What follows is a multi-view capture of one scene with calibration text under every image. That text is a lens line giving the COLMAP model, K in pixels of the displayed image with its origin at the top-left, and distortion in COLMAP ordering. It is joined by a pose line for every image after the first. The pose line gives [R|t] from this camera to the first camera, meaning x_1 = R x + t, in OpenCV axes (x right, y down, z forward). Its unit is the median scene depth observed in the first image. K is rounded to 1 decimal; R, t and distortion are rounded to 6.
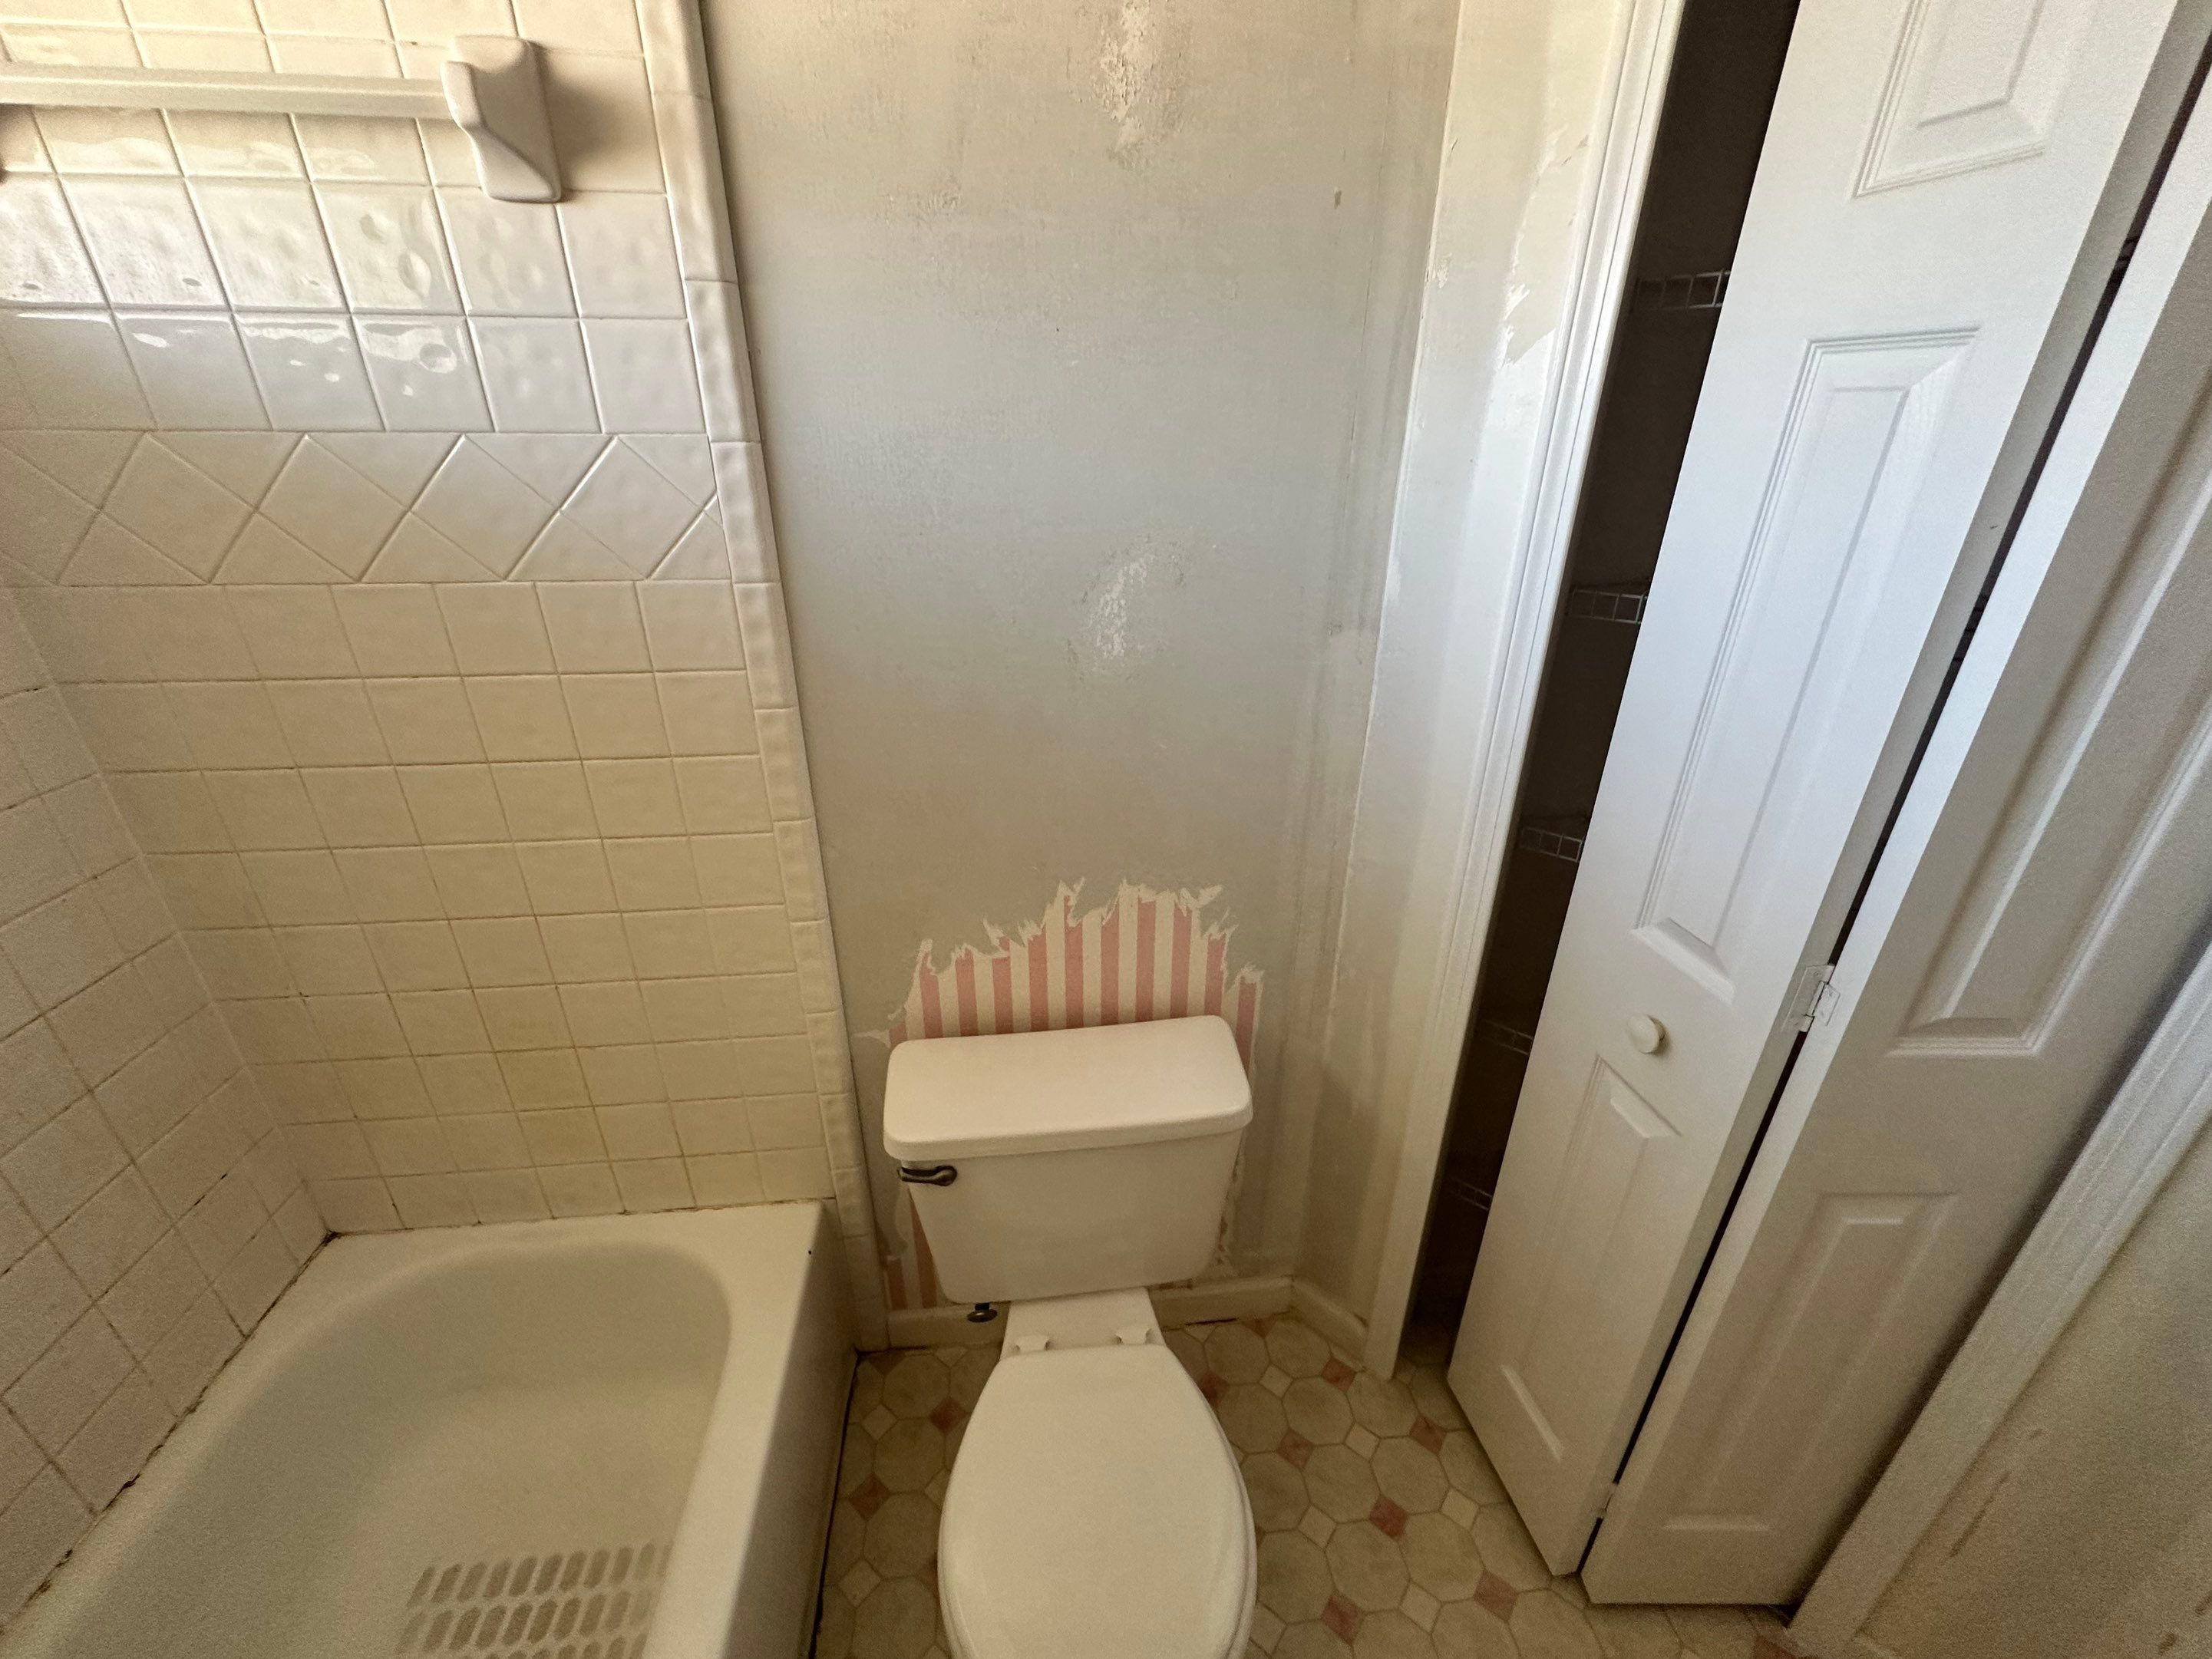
lens RADIAL K [[883.5, 0, 1104.3], [0, 883.5, 829.1], [0, 0, 1]] dist [-0.002832, 0.000682]
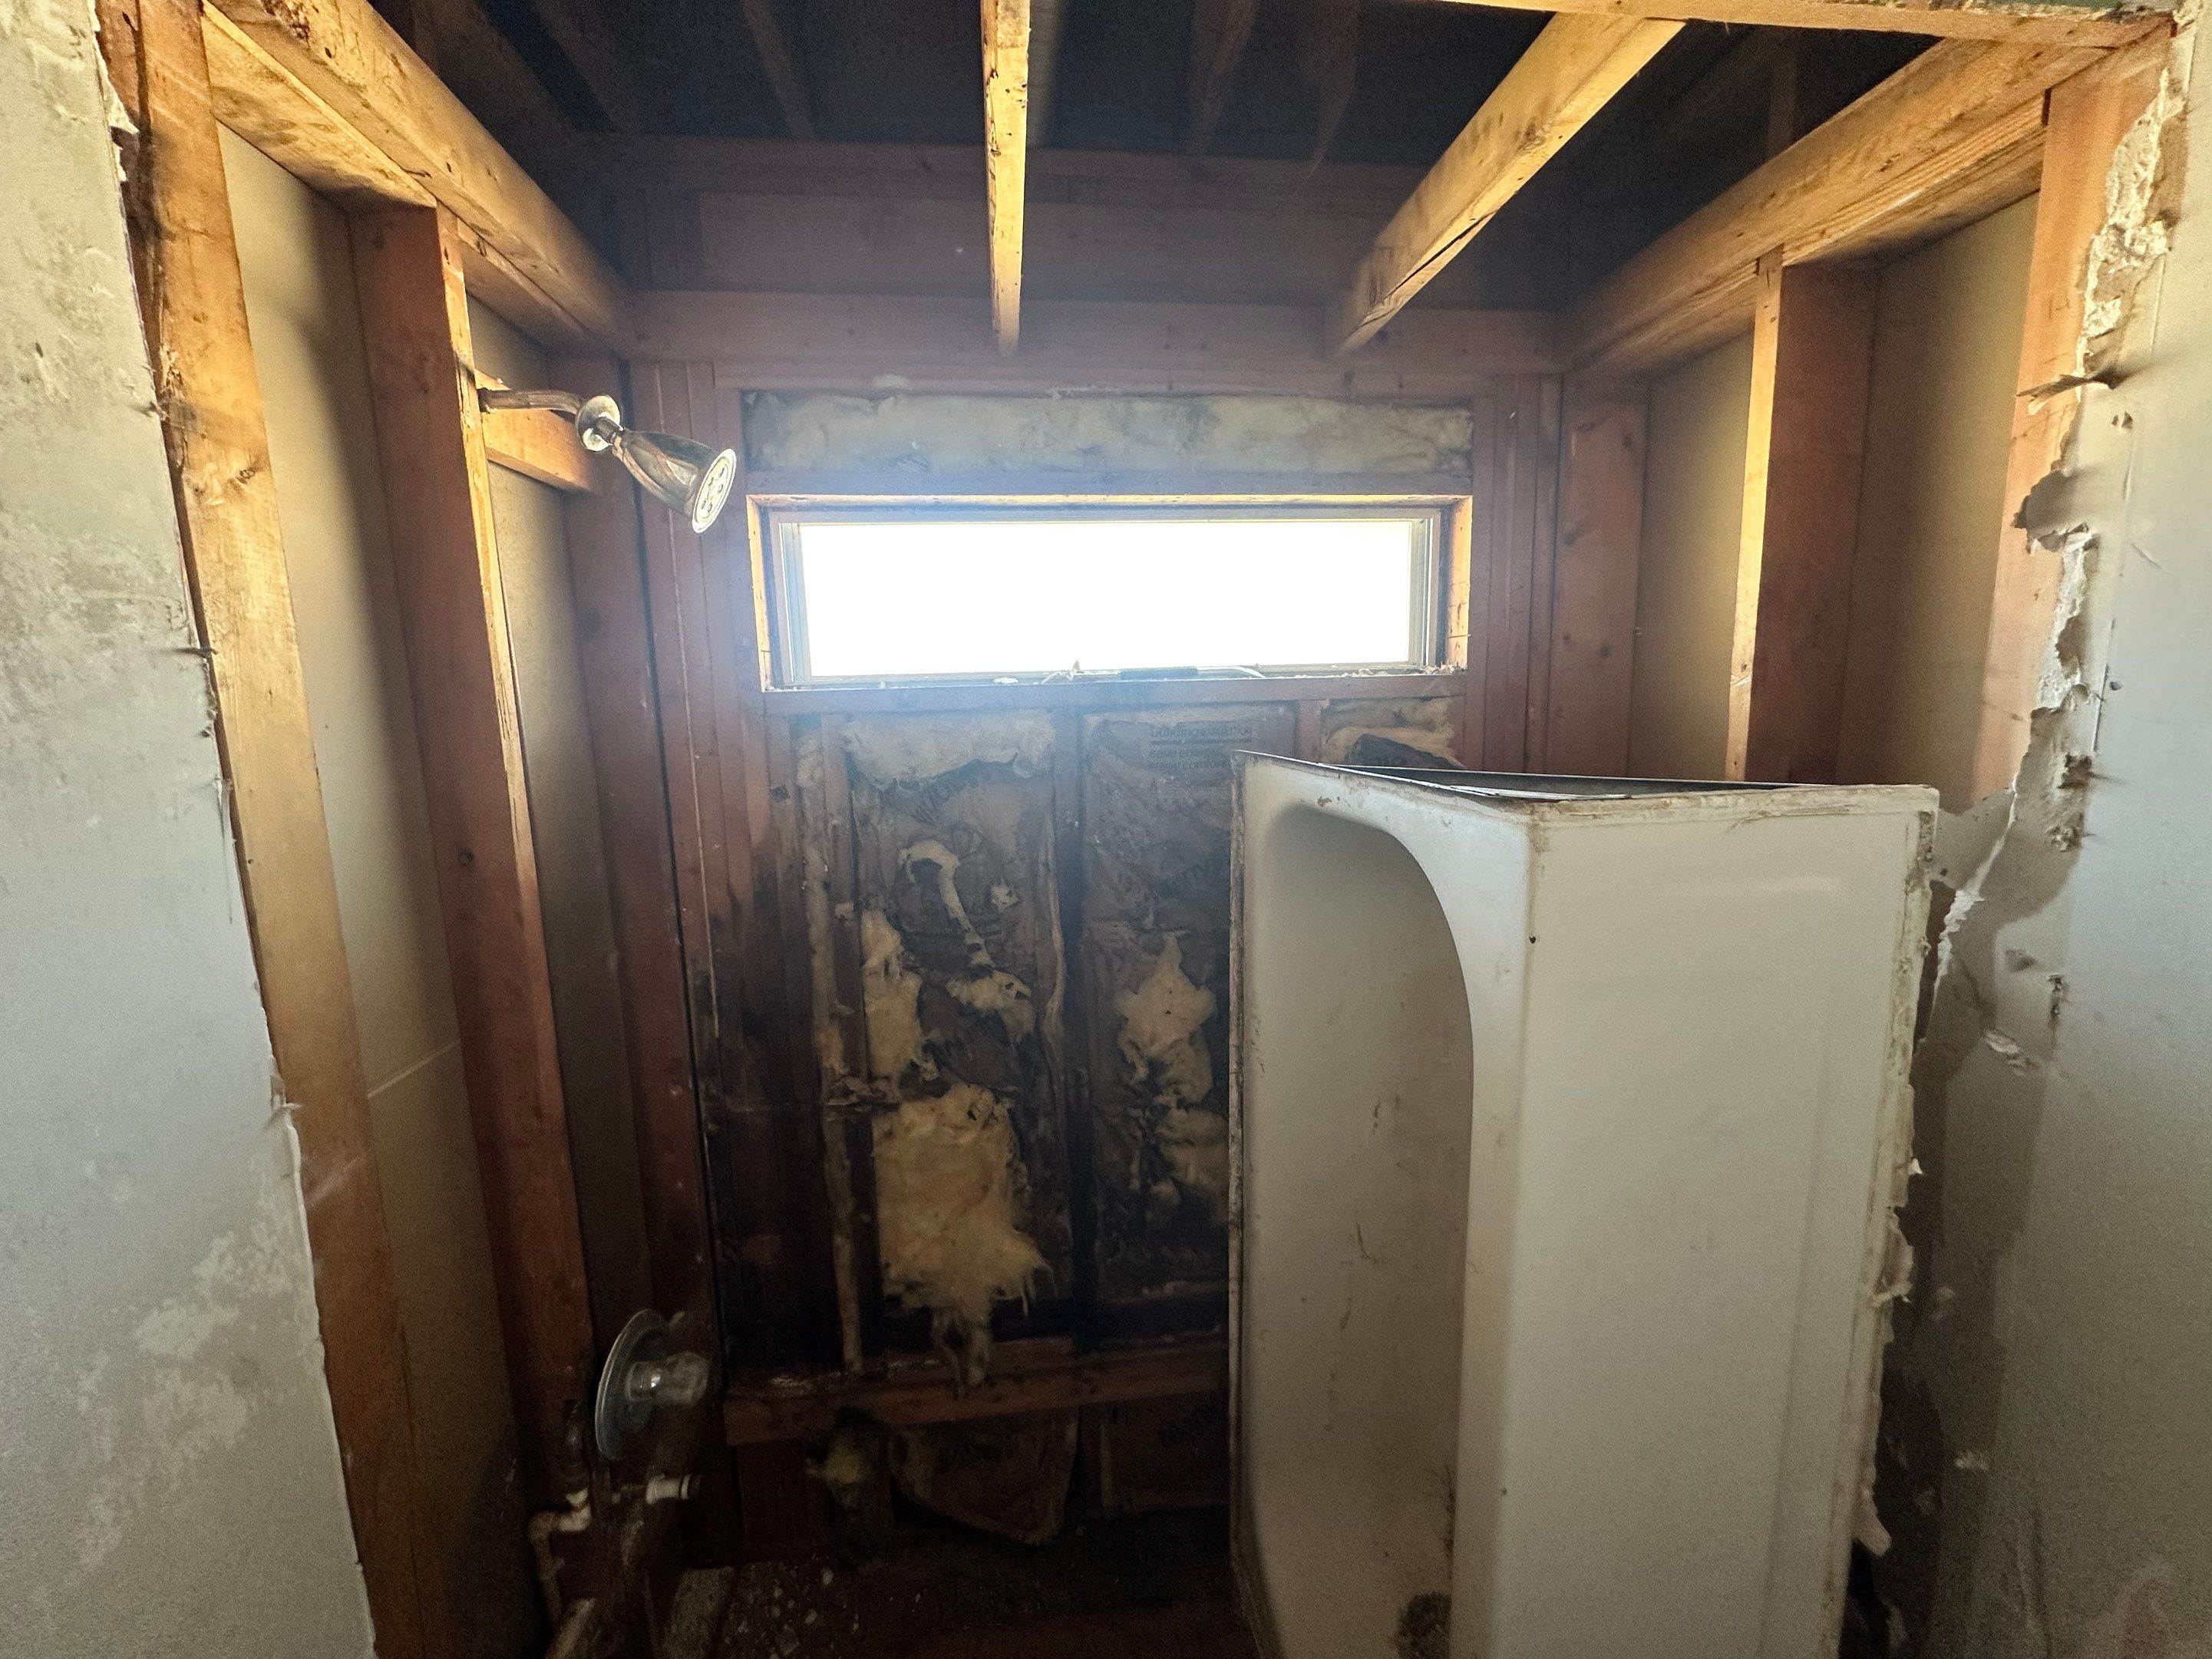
lens RADIAL K [[883.5, 0, 1107.7], [0, 883.5, 826.1], [0, 0, 1]] dist [-0.002832, 0.000682]
pose [[0.010382, 0.140941, -0.989964, 0.371107], [-0.393210, 0.910836, 0.125552, -0.145641], [0.919390, 0.387960, 0.064876, 0.133687]]
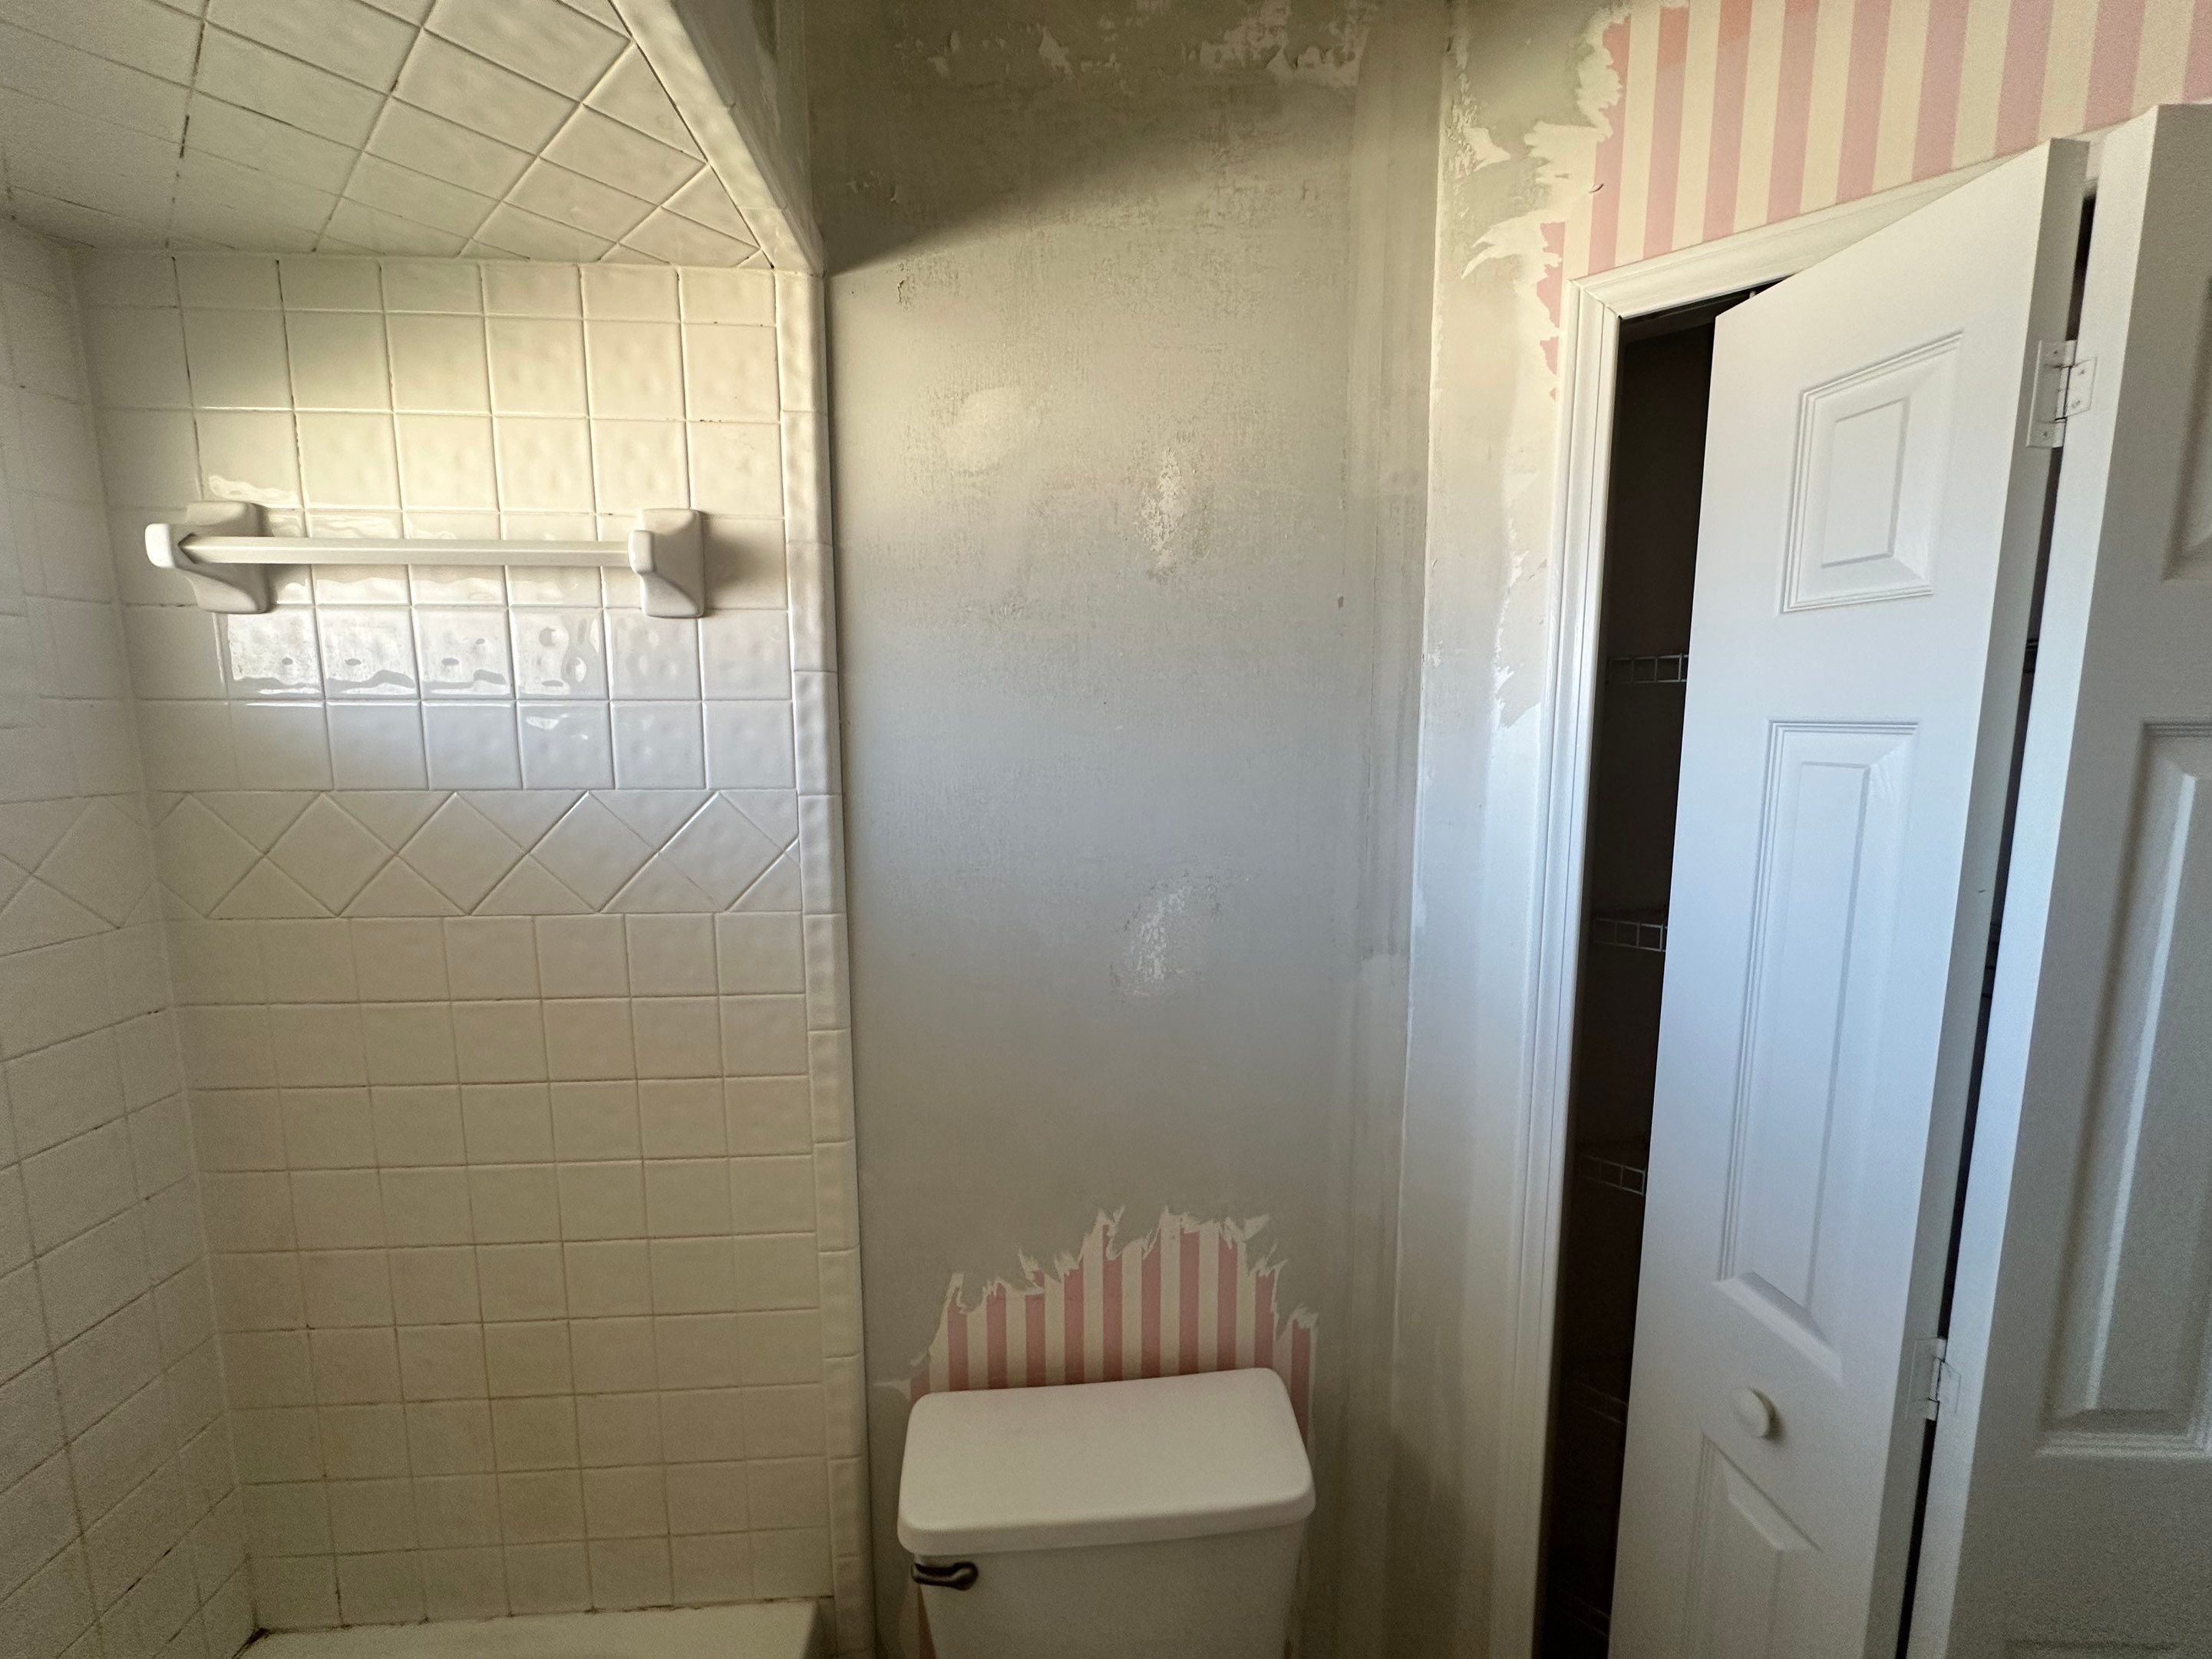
lens RADIAL K [[883.5, 0, 1103.9], [0, 883.5, 834.7], [0, 0, 1]] dist [-0.002832, 0.000682]
pose [[0.999316, -0.001364, -0.036947, -0.010331], [-0.009882, 0.953114, -0.302451, -0.045578], [0.035627, 0.302610, 0.952448, -0.048373]]
